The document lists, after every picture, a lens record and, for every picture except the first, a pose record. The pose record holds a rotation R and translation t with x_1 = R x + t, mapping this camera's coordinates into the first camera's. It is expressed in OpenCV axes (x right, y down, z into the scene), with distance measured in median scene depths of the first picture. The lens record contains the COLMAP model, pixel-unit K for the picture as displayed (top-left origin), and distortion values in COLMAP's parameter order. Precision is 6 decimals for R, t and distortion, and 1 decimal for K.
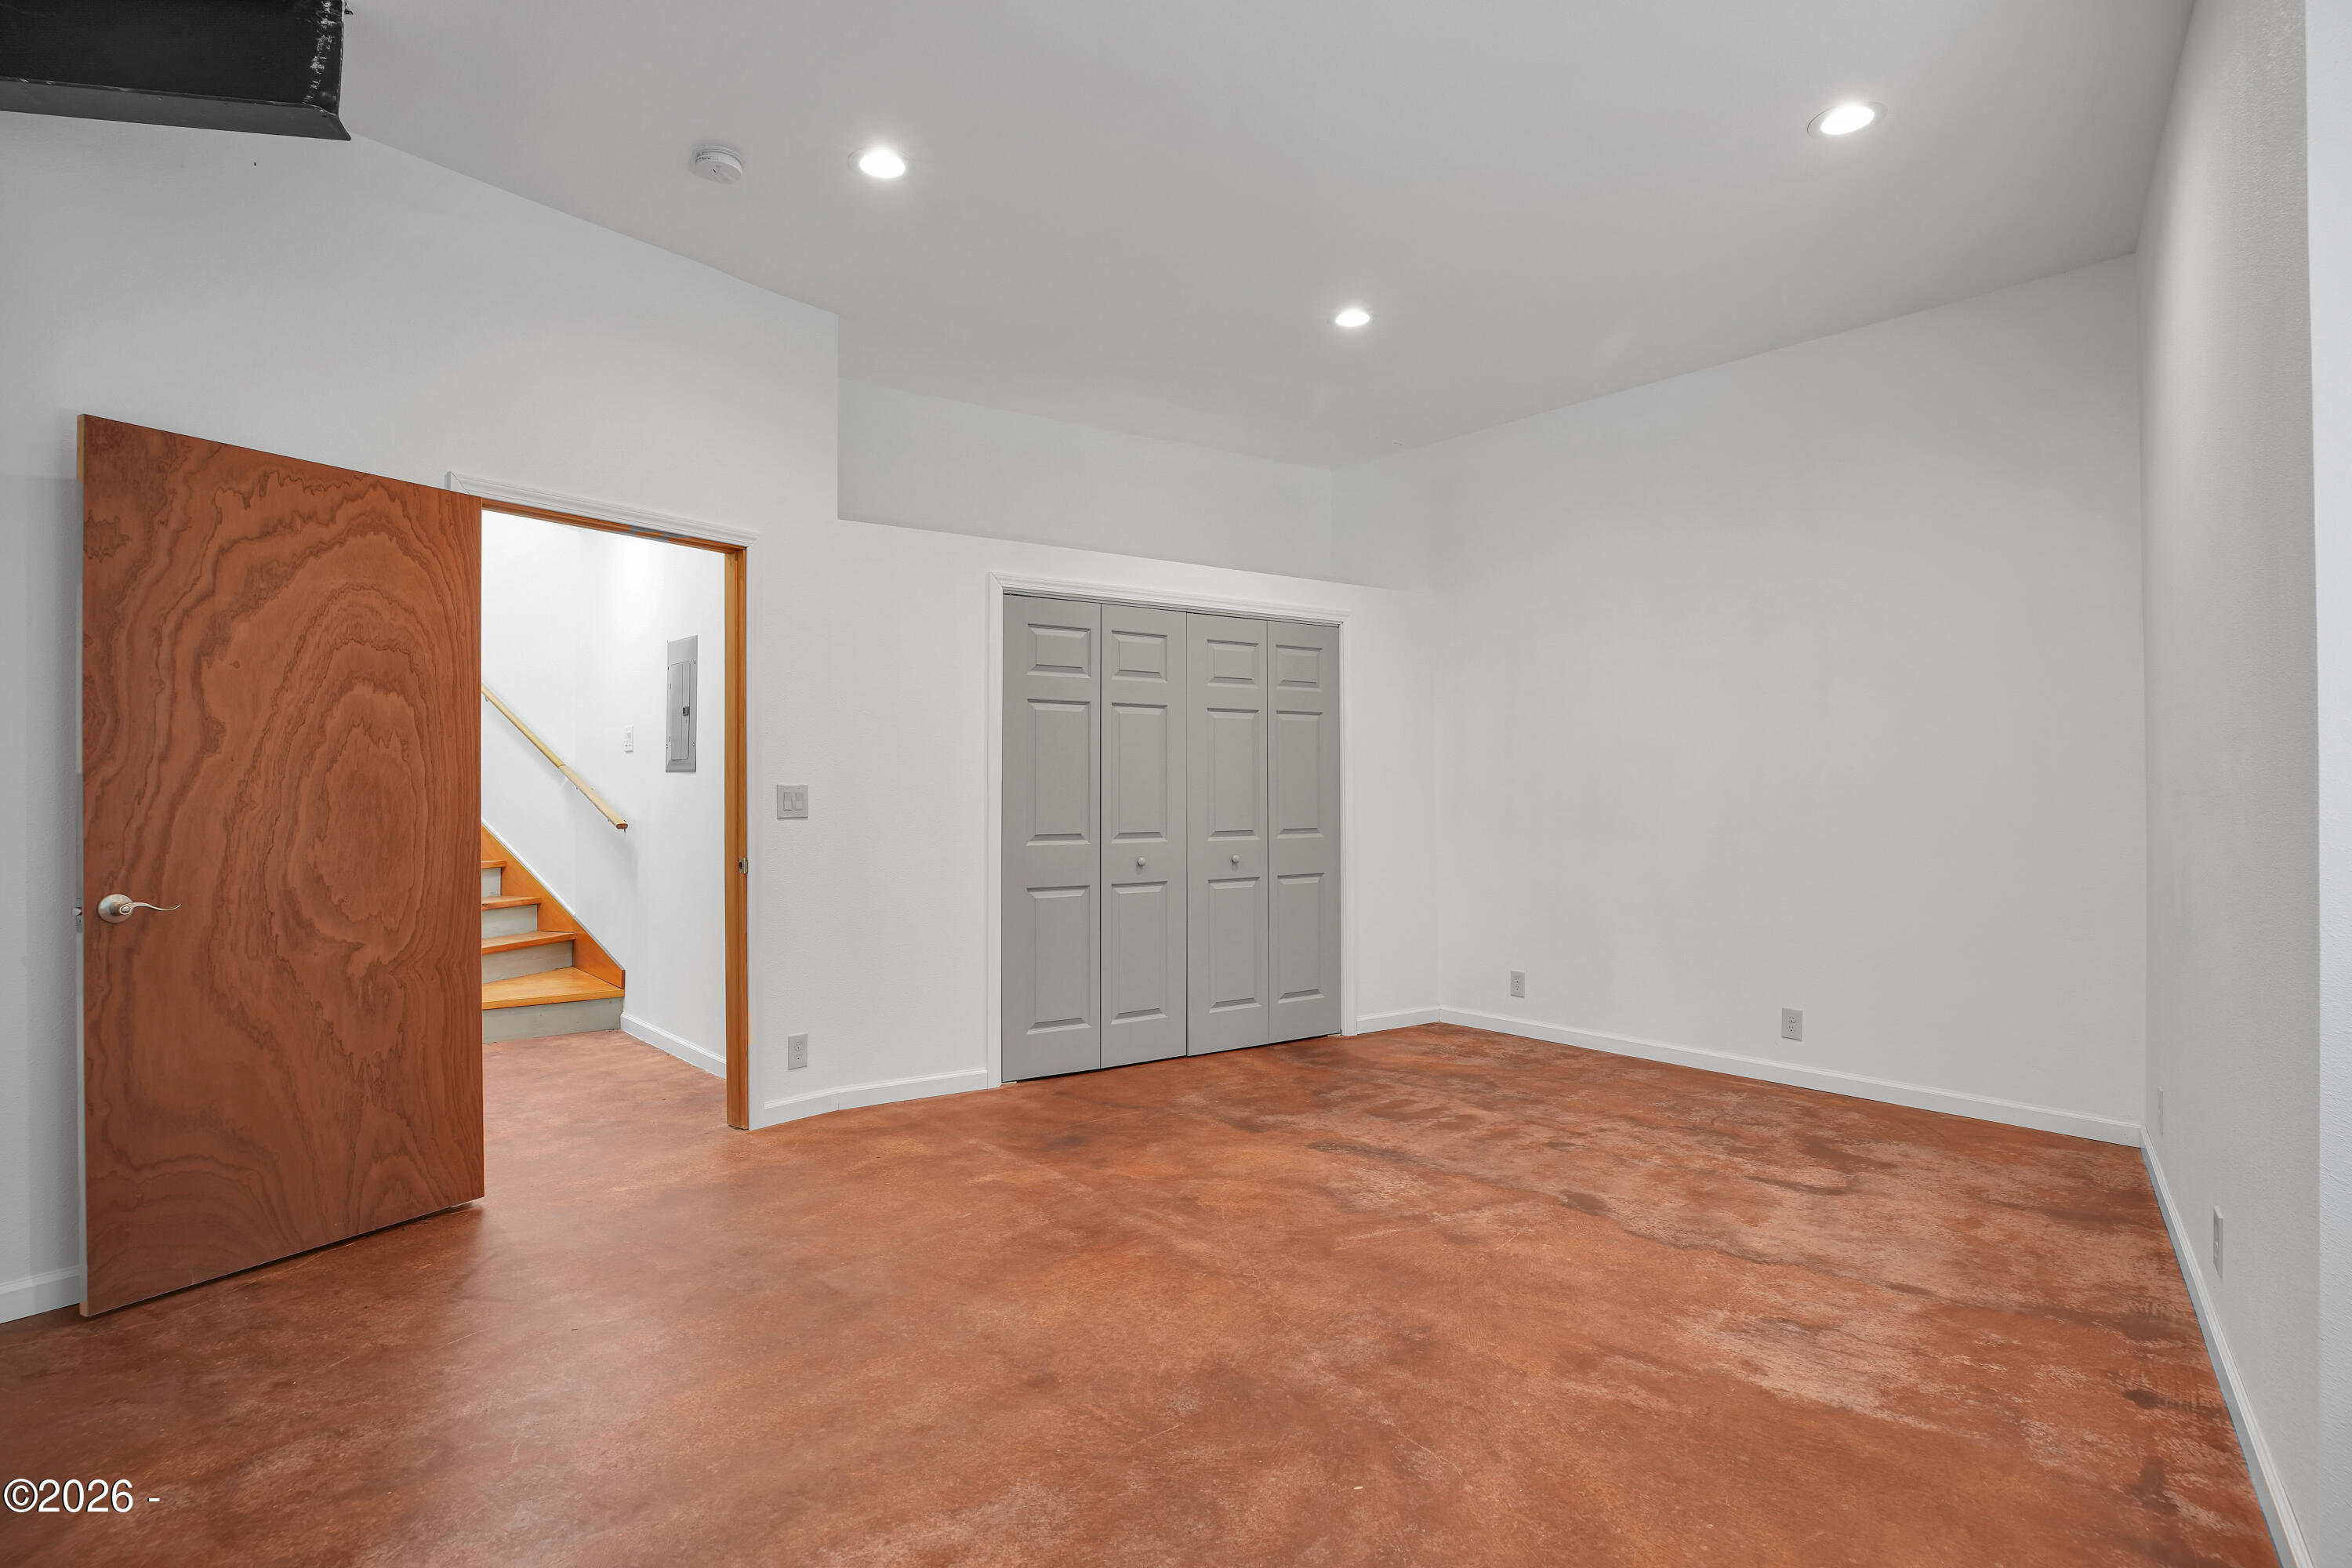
lens RADIAL K [[1113.9, 0, 1173.4], [0, 1113.9, 783.9], [0, 0, 1]] dist [-0.042572, 0.013140]
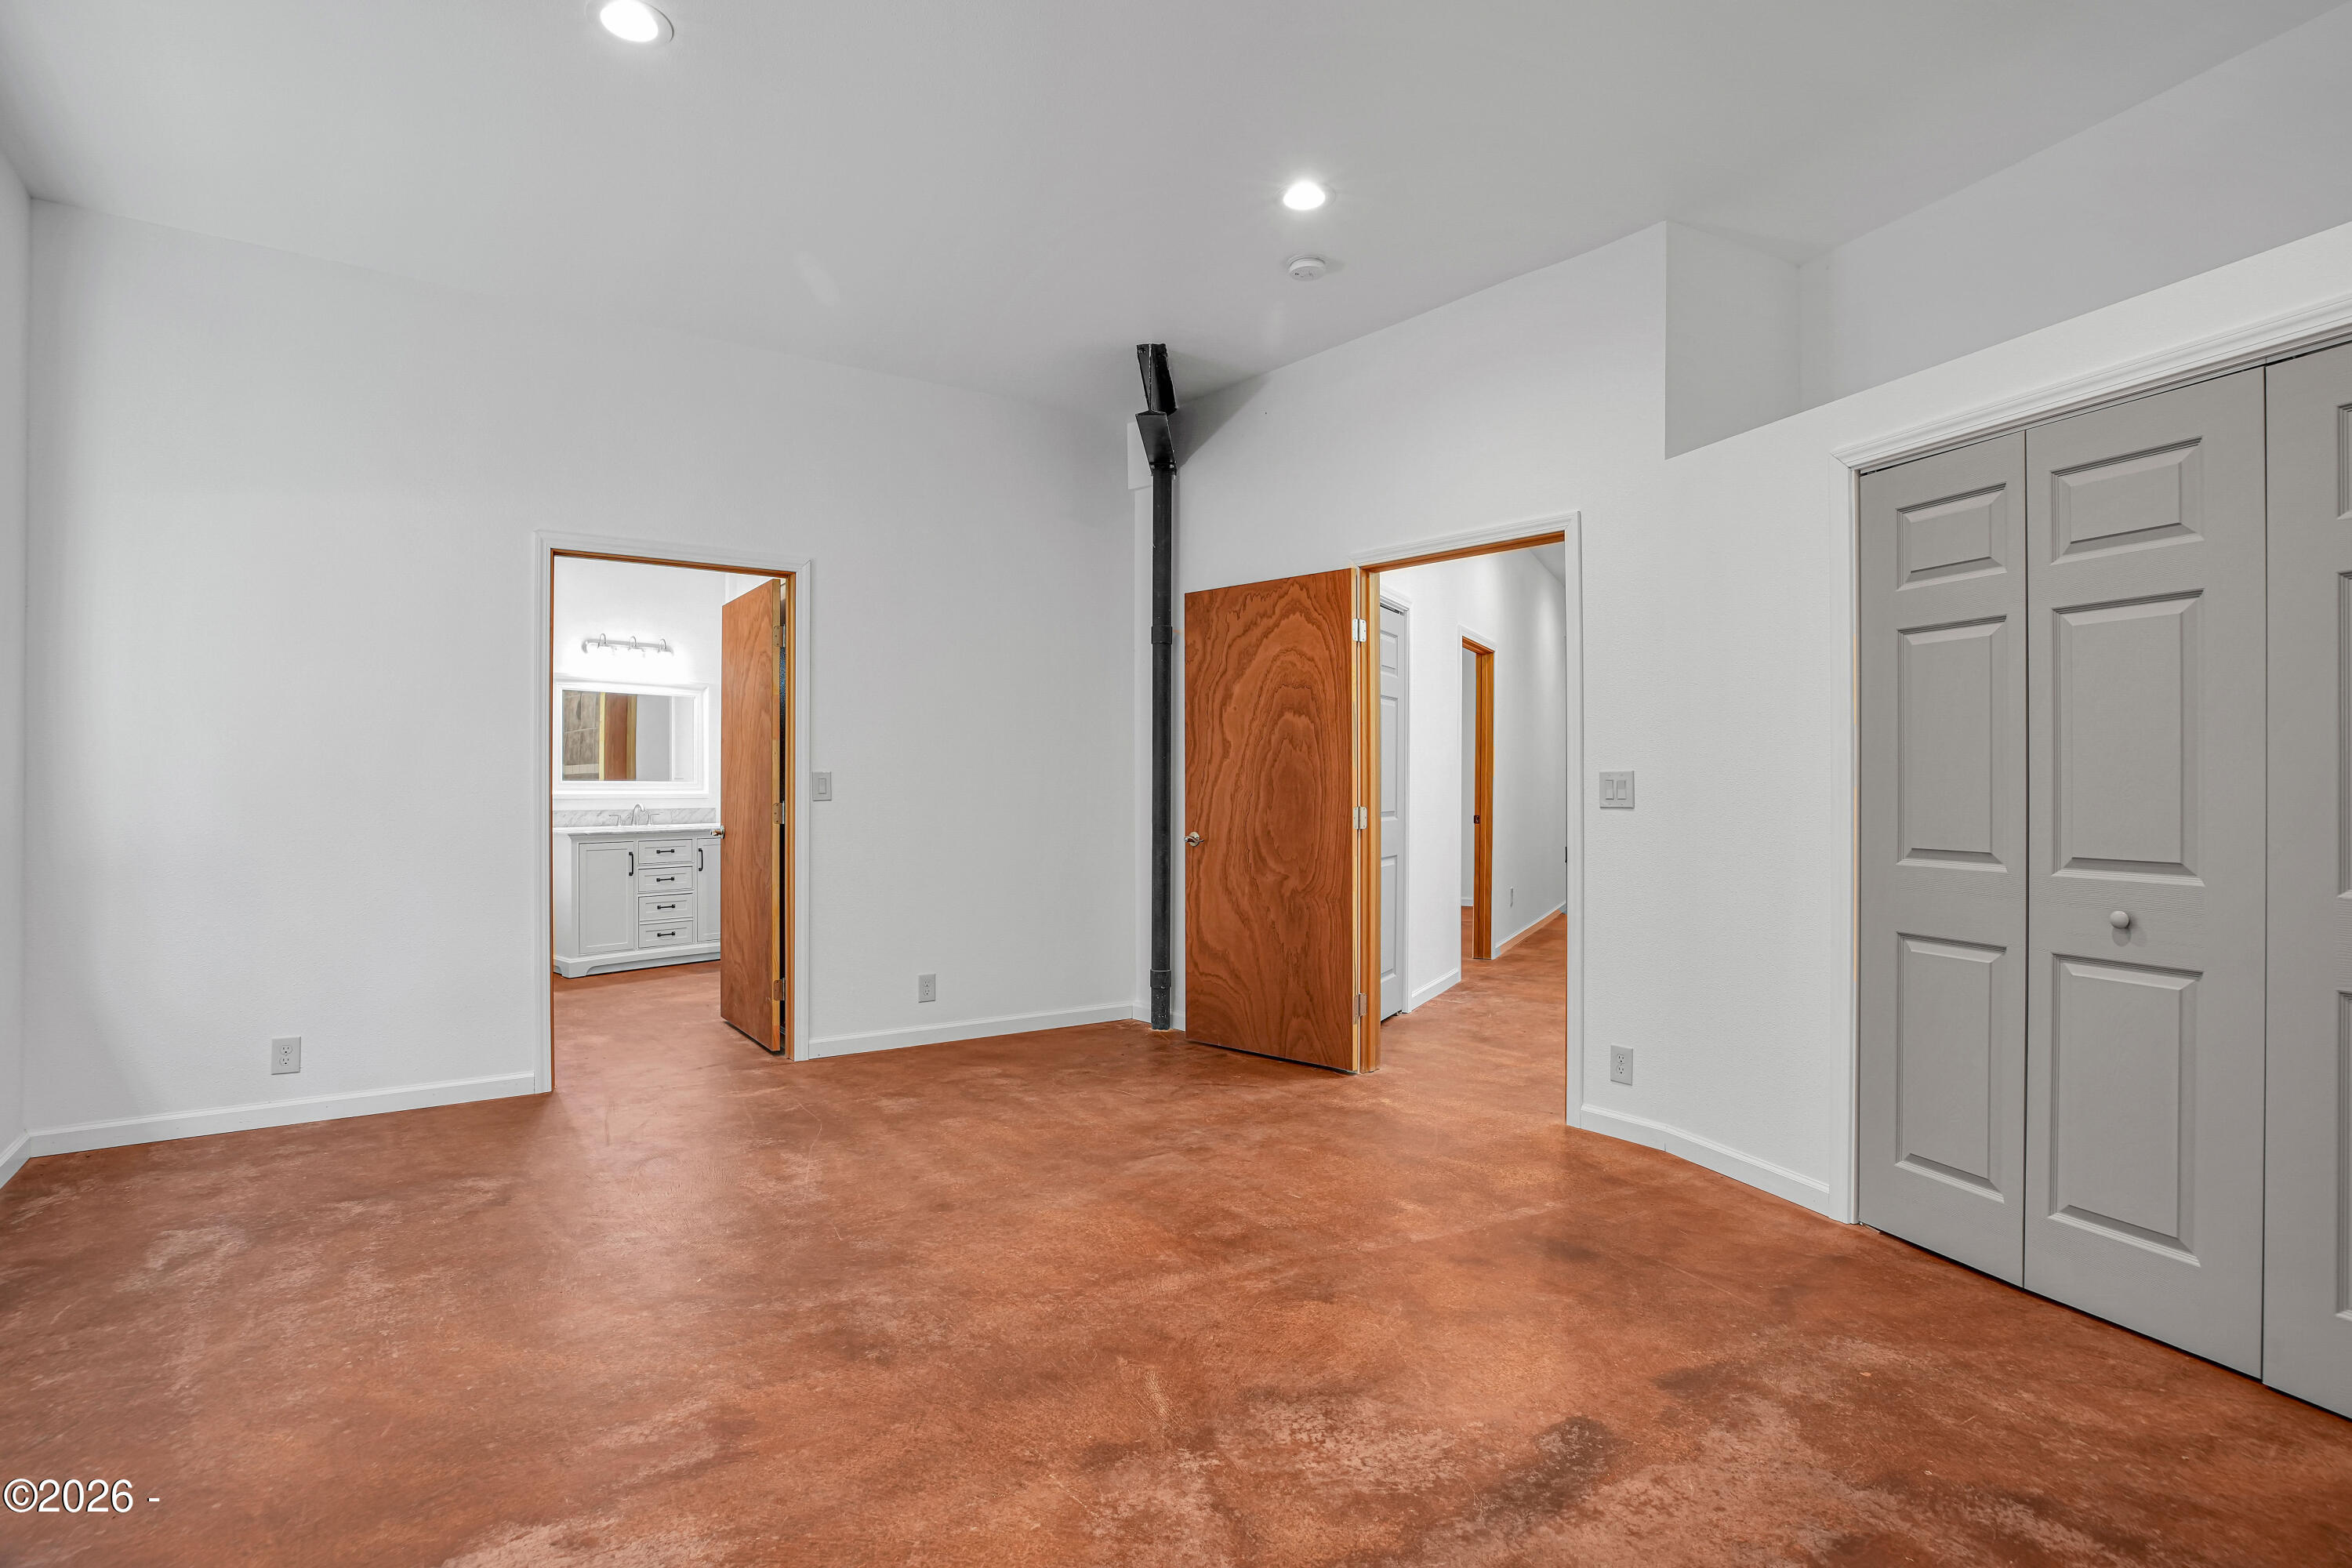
lens RADIAL K [[1113.9, 0, 1173.4], [0, 1113.9, 783.9], [0, 0, 1]] dist [-0.042572, 0.013140]
pose [[-0.183118, 0.000821, -0.983091, 0.862881], [0.005805, 0.999983, -0.000246, 0.012454], [0.983074, -0.005752, -0.183120, 1.120752]]
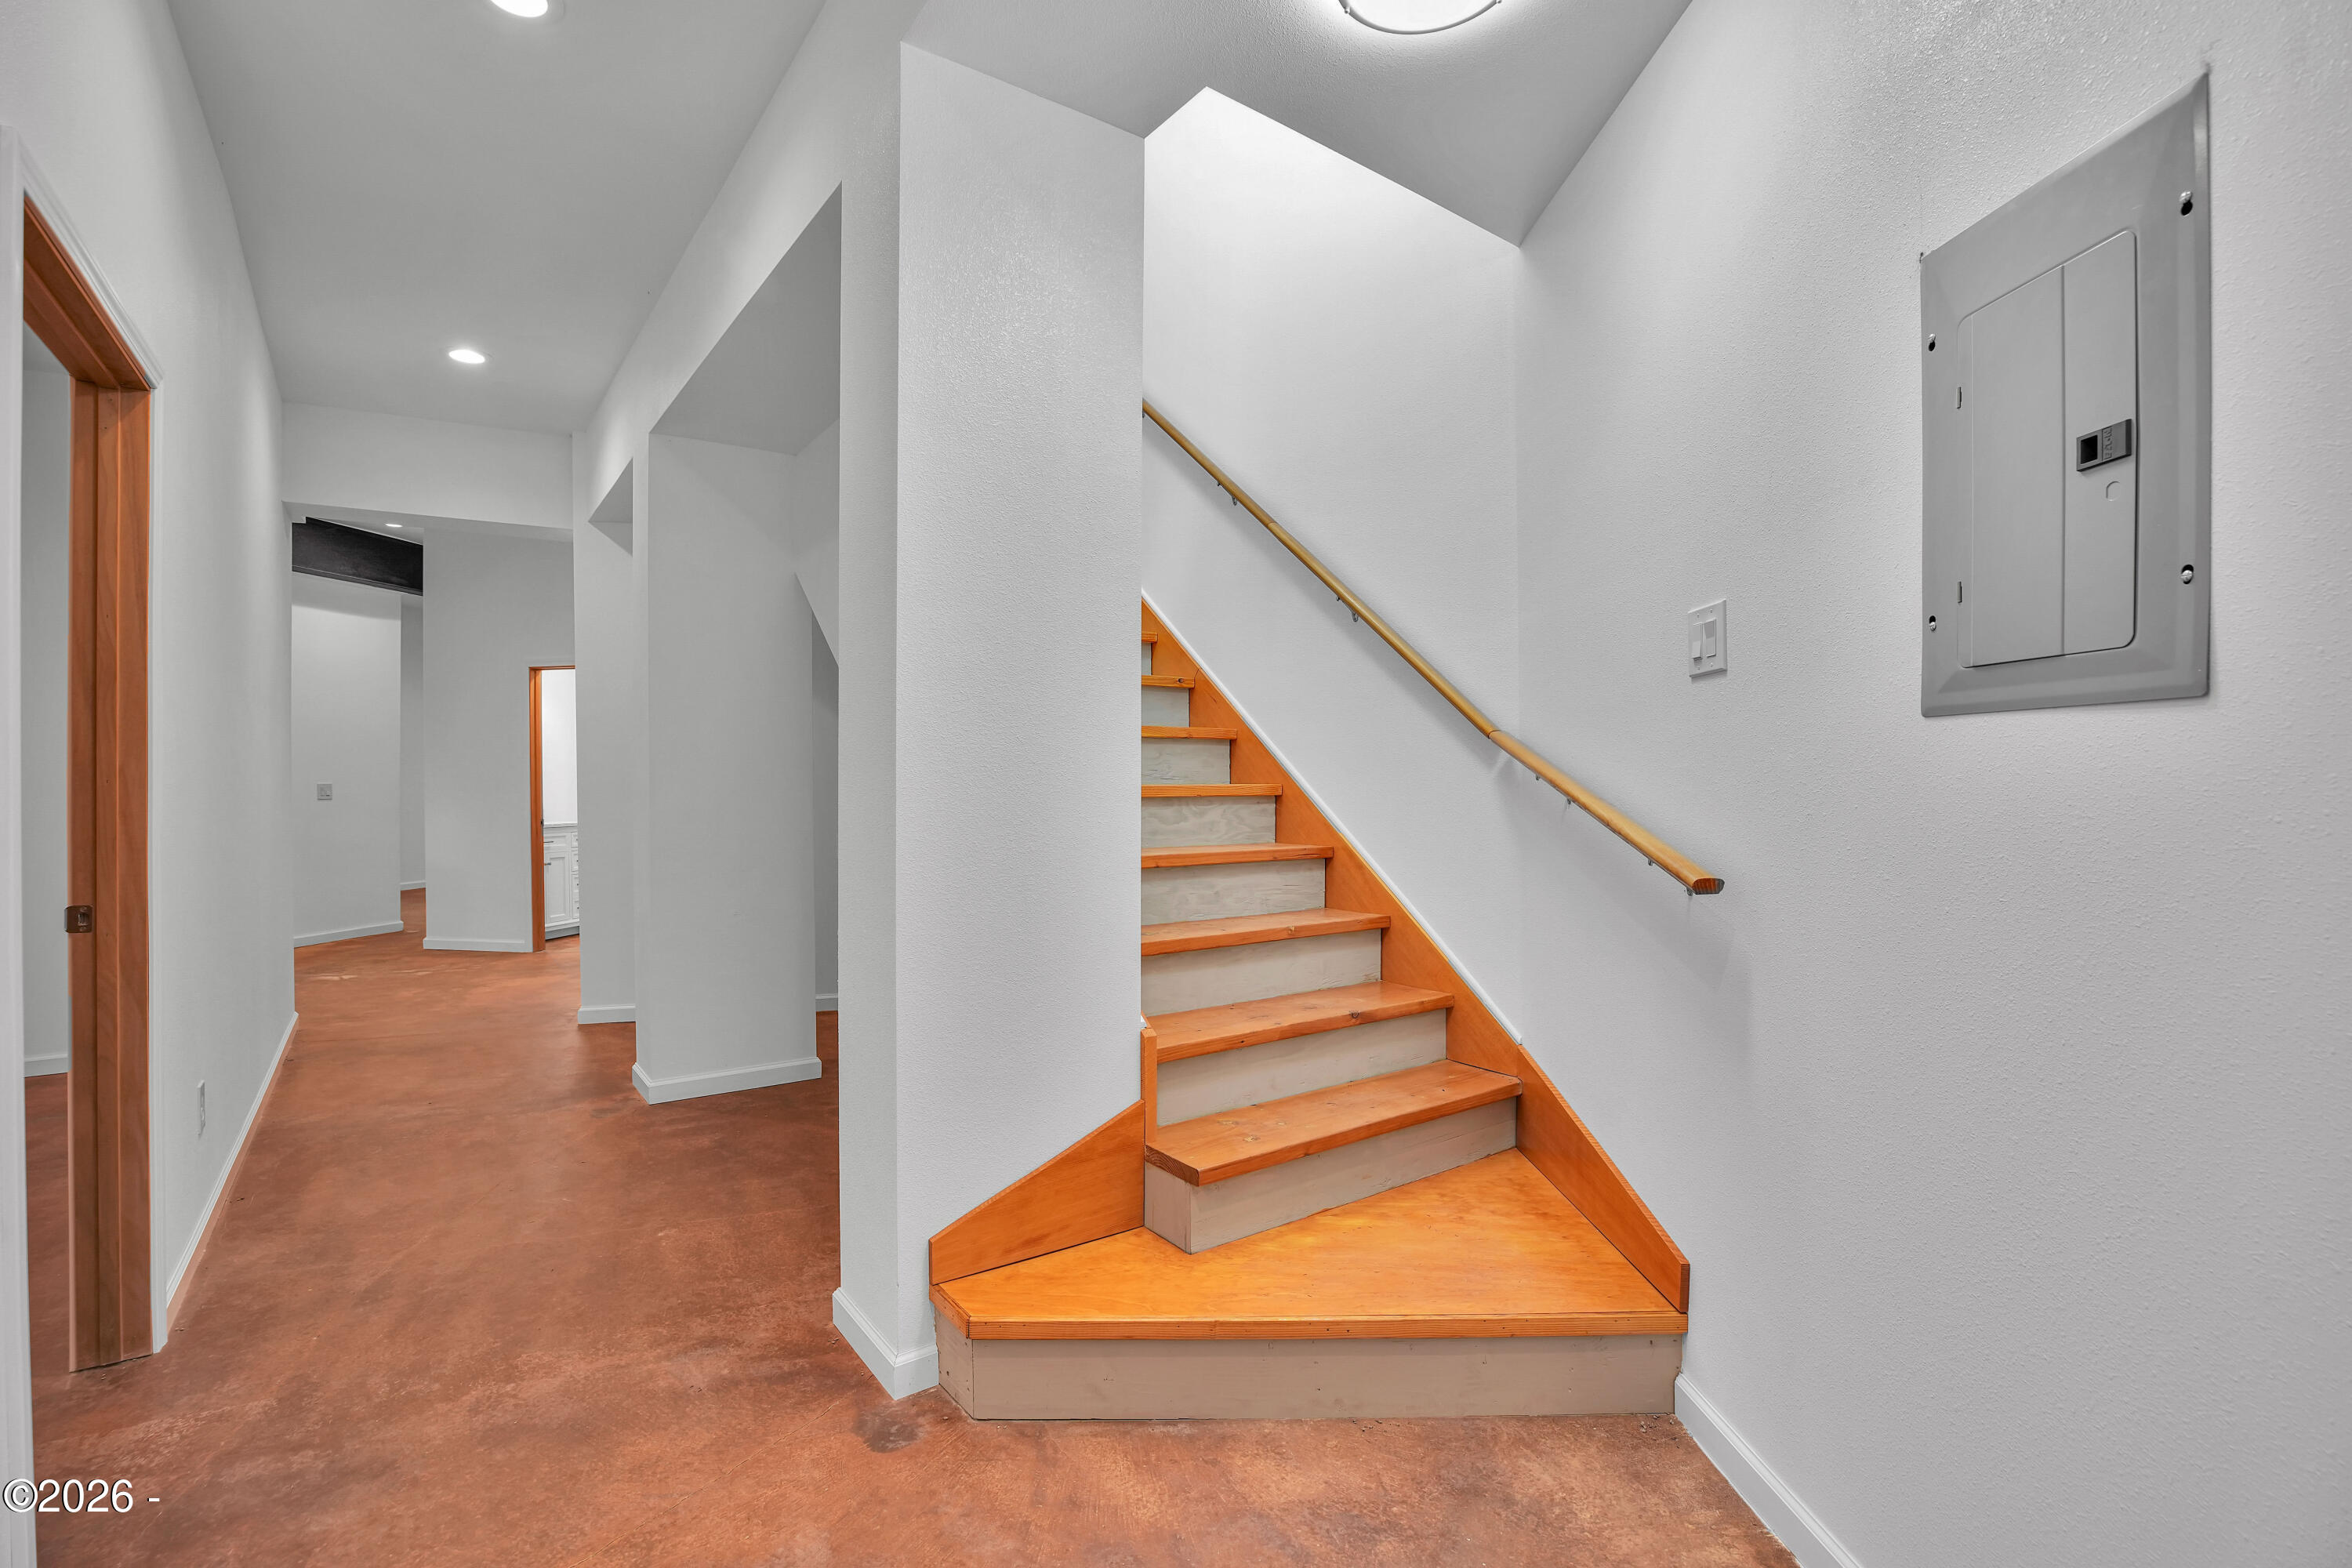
lens RADIAL K [[1113.9, 0, 1173.4], [0, 1113.9, 783.9], [0, 0, 1]] dist [-0.042572, 0.013140]
pose [[0.755816, -0.001276, -0.654783, -0.812211], [0.010362, 0.999896, 0.010012, 0.003873], [0.654702, -0.014352, 0.755750, 1.279801]]
